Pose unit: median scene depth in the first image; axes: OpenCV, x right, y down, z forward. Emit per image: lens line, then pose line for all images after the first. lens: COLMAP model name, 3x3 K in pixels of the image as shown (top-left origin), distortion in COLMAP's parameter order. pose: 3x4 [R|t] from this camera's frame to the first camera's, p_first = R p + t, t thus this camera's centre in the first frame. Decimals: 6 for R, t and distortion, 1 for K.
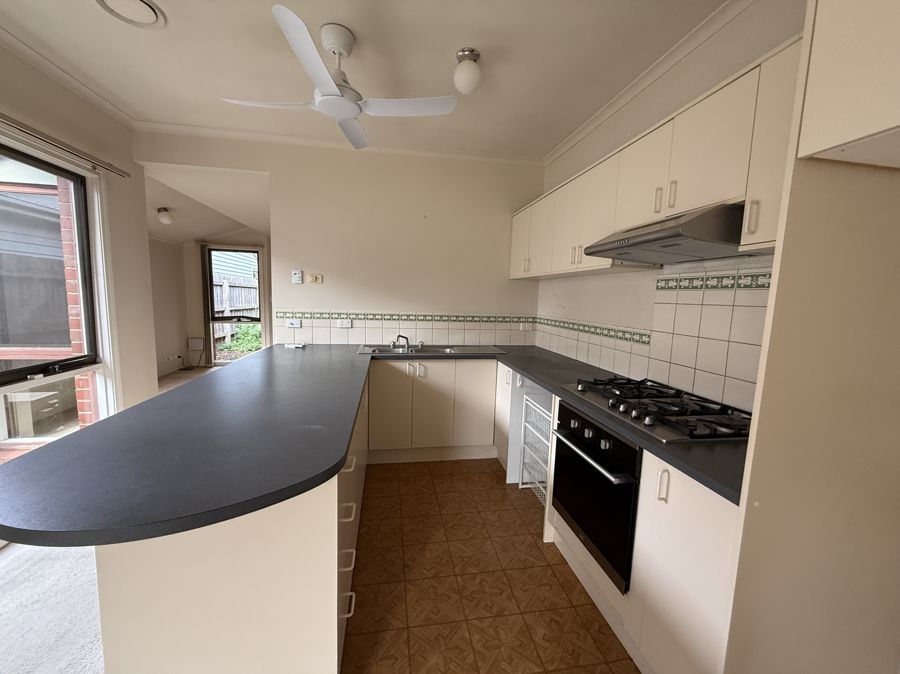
lens RADIAL K [[366.6, 0, 454.3], [0, 366.6, 342.4], [0, 0, 1]] dist [0.002906, 0.000017]
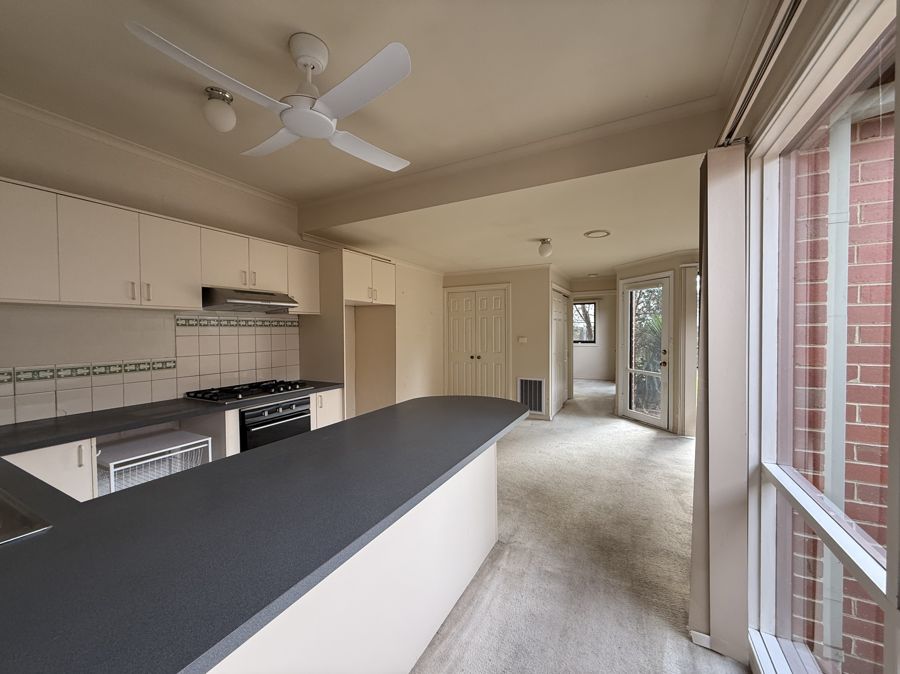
lens RADIAL K [[360.0, 0, 449.8], [0, 360.0, 335.2], [0, 0, 1]] dist [0.000830, 0.000084]
pose [[-0.793772, -0.035080, 0.607203, -0.797350], [0.059334, 0.989107, 0.134709, -0.175716], [-0.605315, 0.142956, -0.783044, 1.097362]]
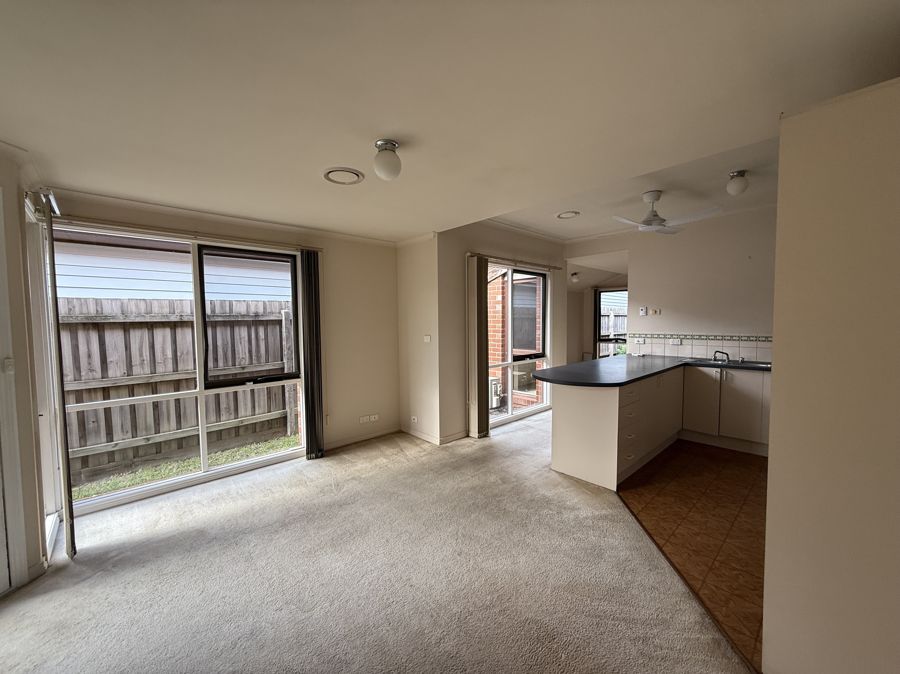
lens RADIAL K [[360.0, 0, 449.8], [0, 360.0, 335.2], [0, 0, 1]] dist [0.000830, 0.000084]
pose [[0.547862, 0.001224, -0.836568, 0.487286], [-0.075262, 0.996016, -0.047831, 0.069552], [0.833176, 0.089167, 0.545771, -0.620850]]
